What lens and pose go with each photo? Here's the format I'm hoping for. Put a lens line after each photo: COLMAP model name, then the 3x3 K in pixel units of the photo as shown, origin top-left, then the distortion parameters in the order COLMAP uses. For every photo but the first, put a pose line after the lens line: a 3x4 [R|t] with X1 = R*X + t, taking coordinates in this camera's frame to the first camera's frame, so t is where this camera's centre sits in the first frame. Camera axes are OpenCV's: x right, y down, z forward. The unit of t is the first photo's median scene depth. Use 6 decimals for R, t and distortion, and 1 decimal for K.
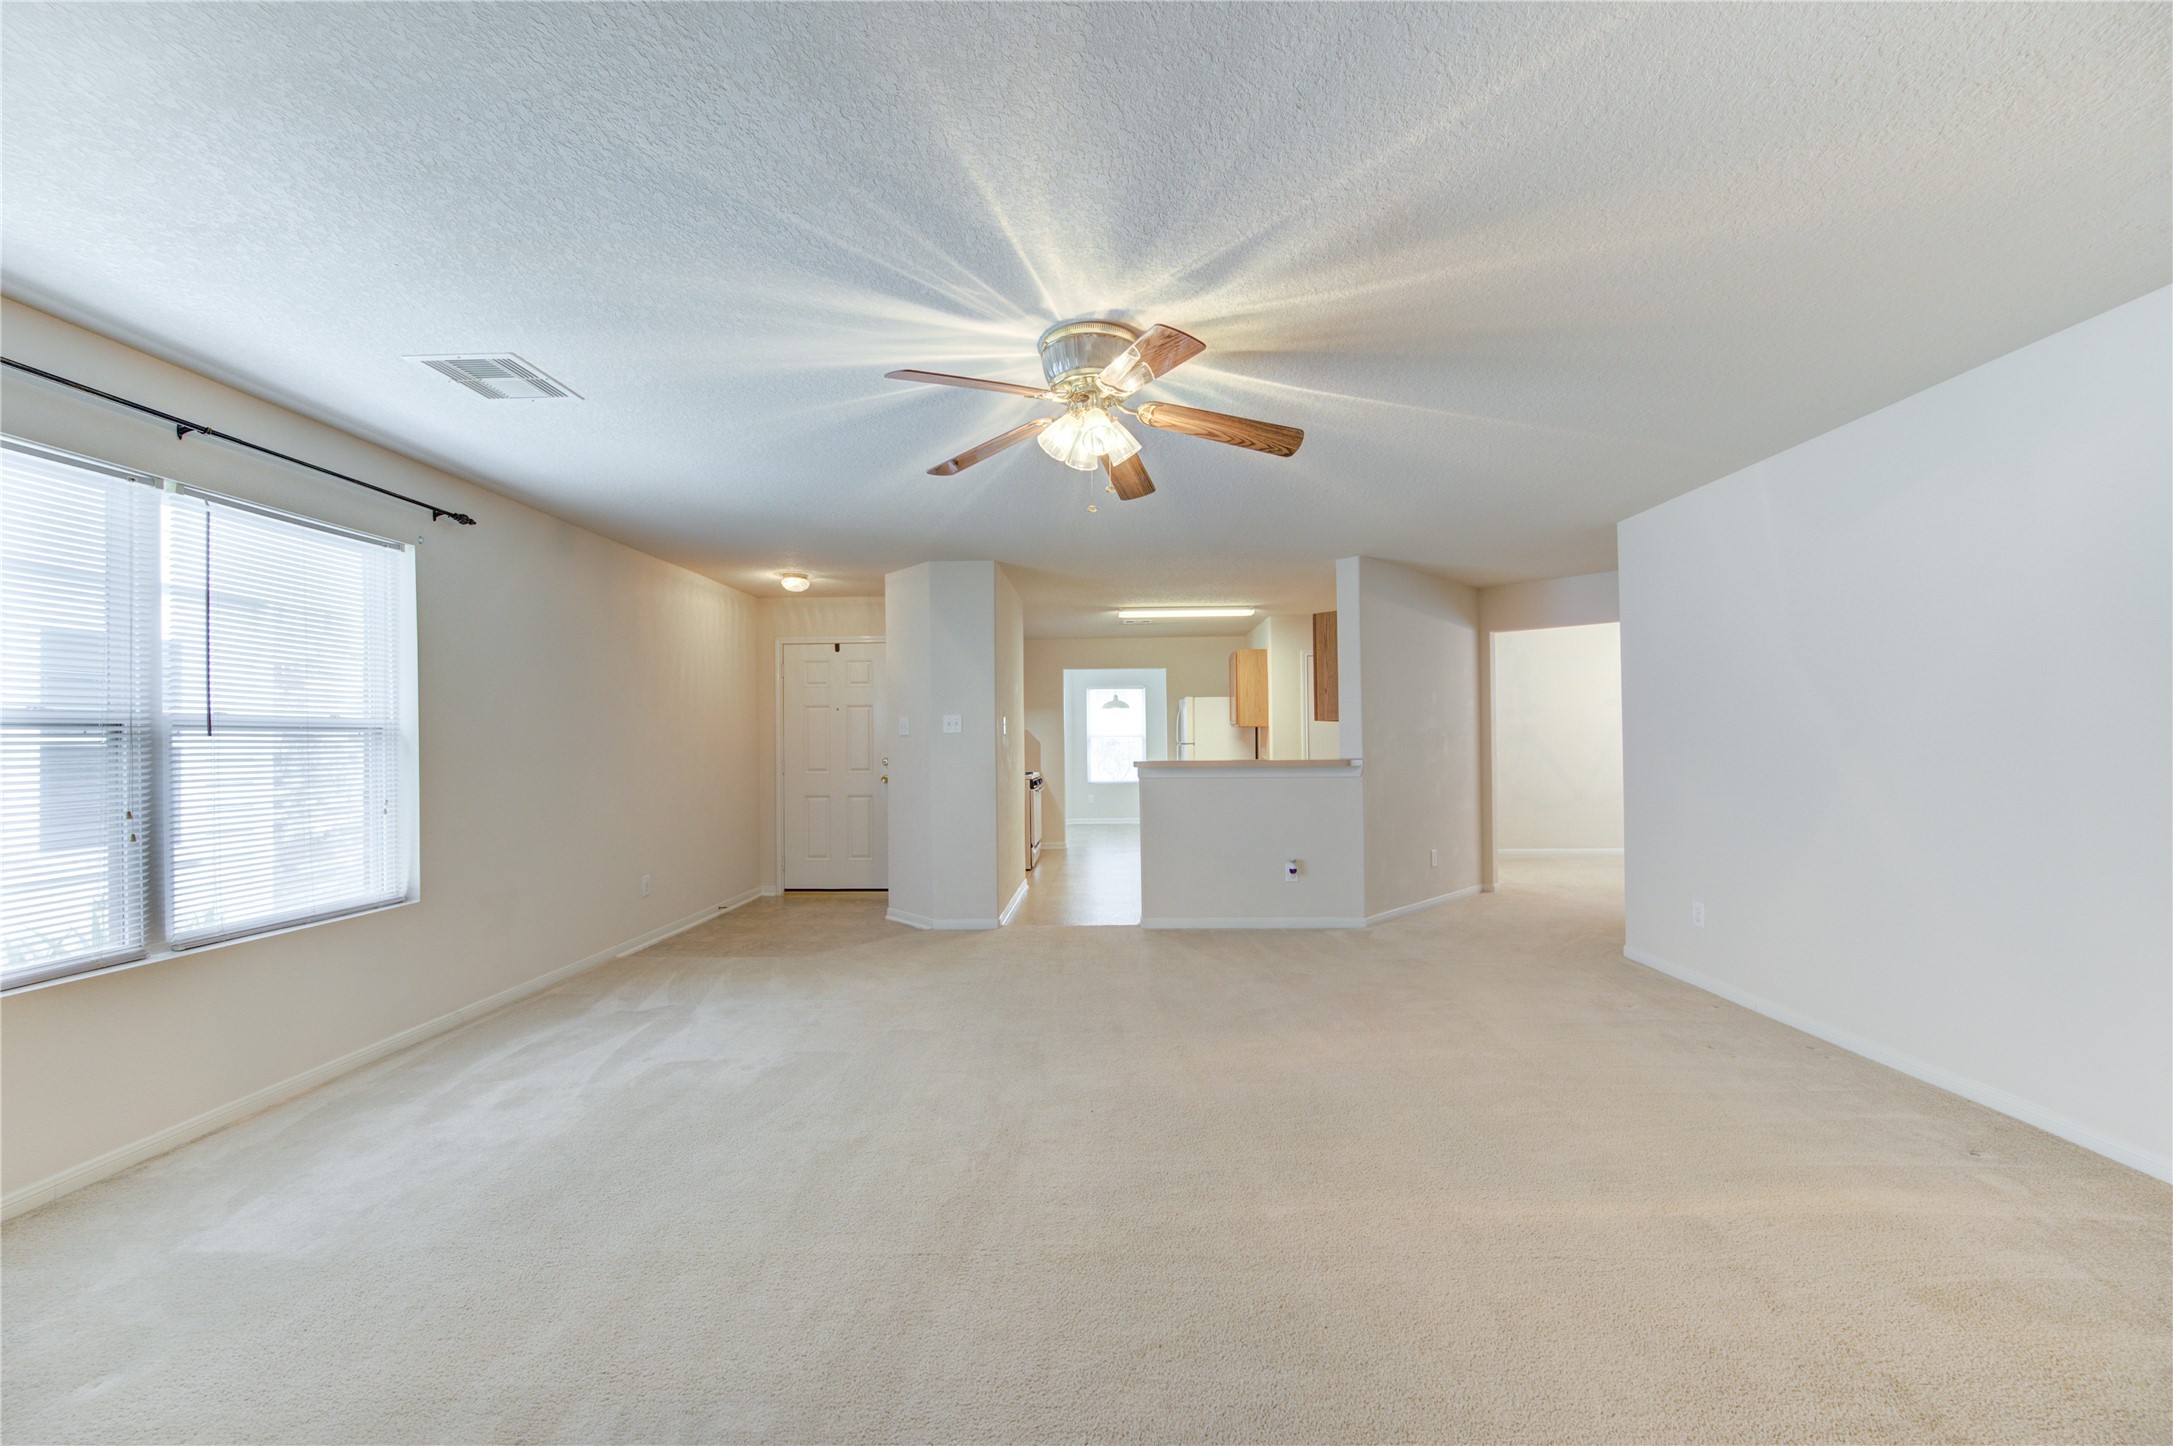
lens RADIAL K [[851.1, 0, 1092.9], [0, 851.1, 731.5], [0, 0, 1]] dist [0.007124, -0.000279]
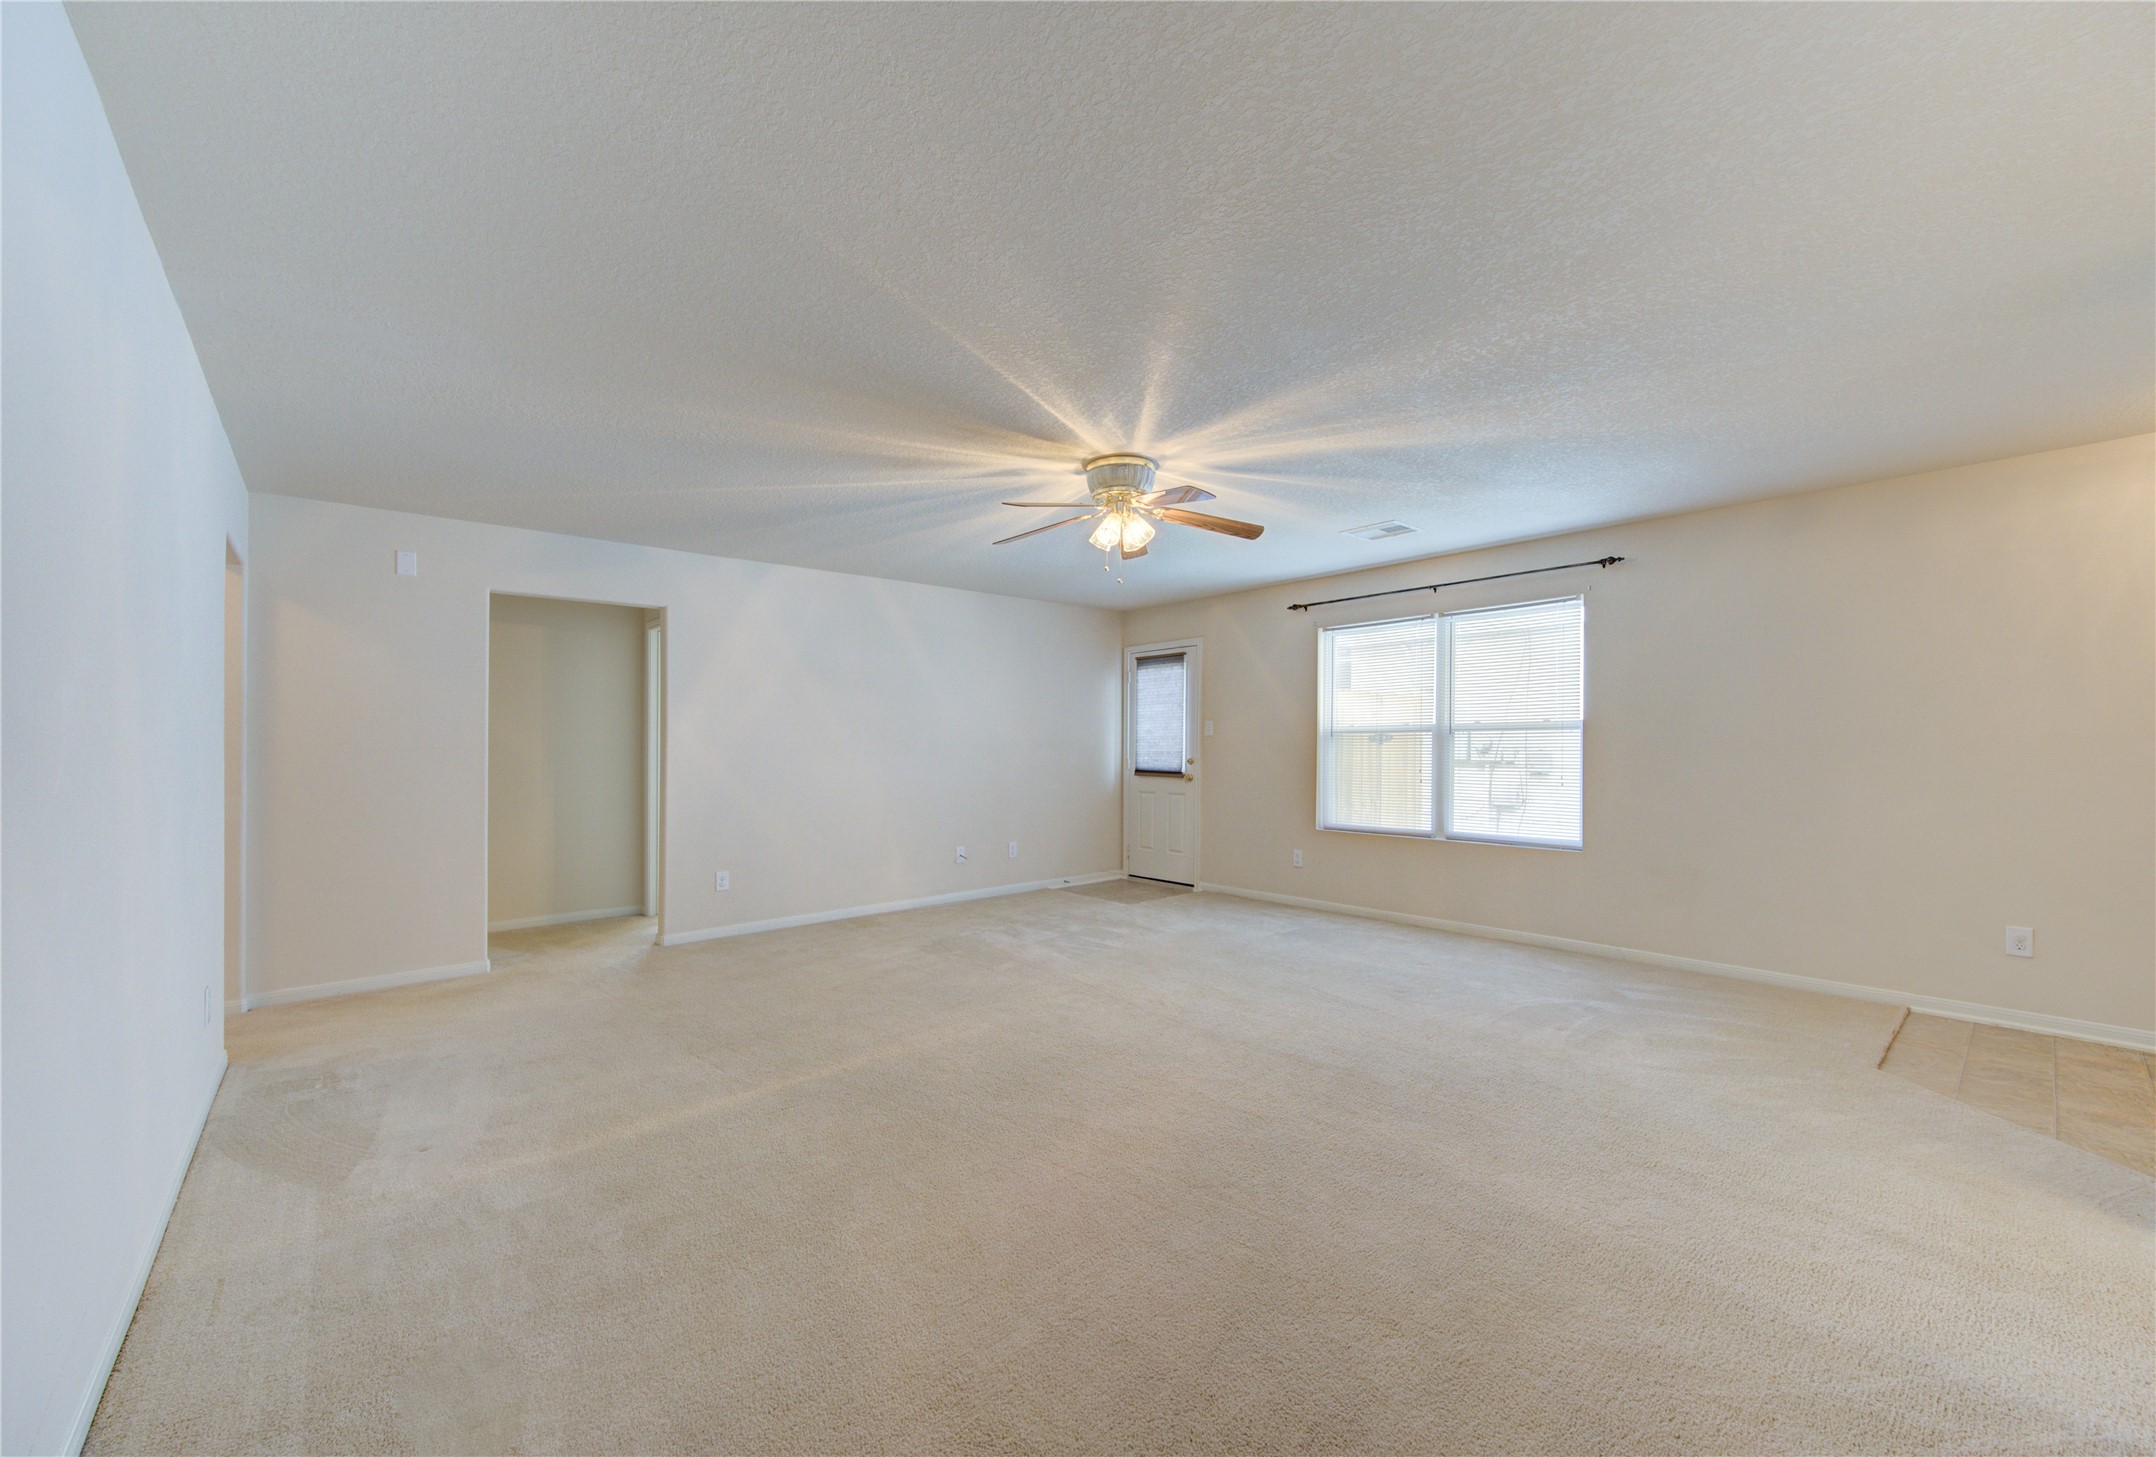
lens RADIAL K [[854.8, 0, 1080.1], [0, 854.8, 750.4], [0, 0, 1]] dist [0.009784, -0.001804]
pose [[-0.730074, 0.013479, -0.683235, 0.489688], [0.016827, 0.999857, 0.001745, 0.012146], [0.683161, -0.010223, -0.730196, 0.939722]]
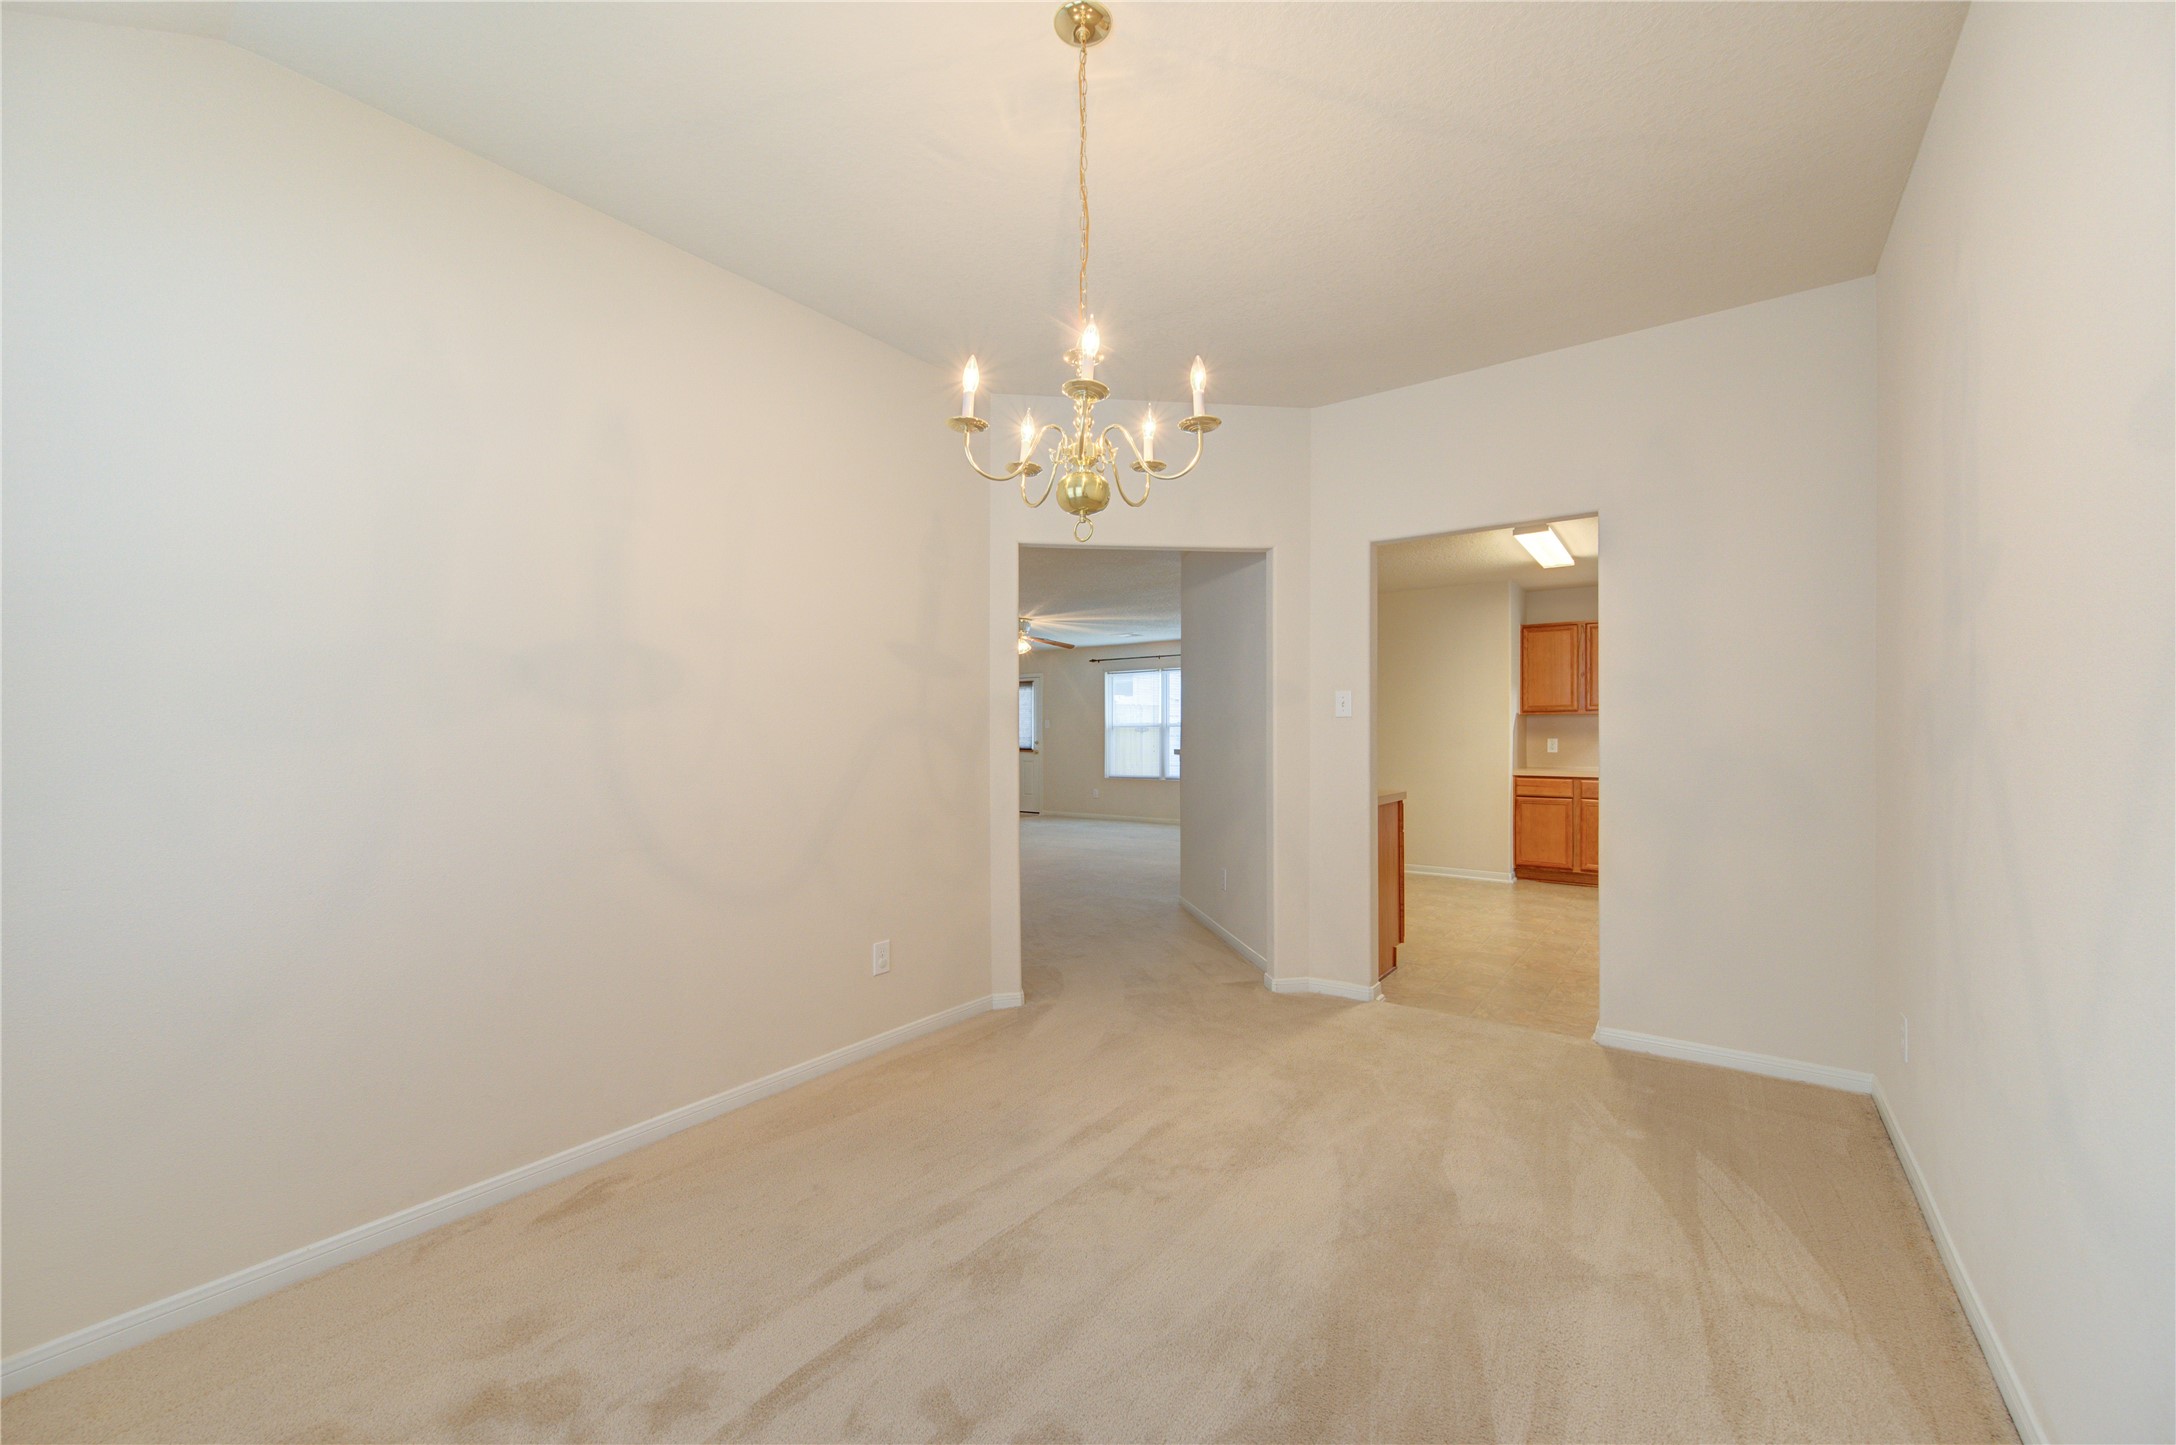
lens RADIAL K [[852.3, 0, 1084.6], [0, 852.3, 733.6], [0, 0, 1]] dist [0.007124, -0.000279]
pose [[-0.565015, 0.010895, -0.825009, 1.297806], [0.017089, 0.999853, 0.001501, 0.008147], [0.824904, -0.013251, -0.565118, 1.506532]]
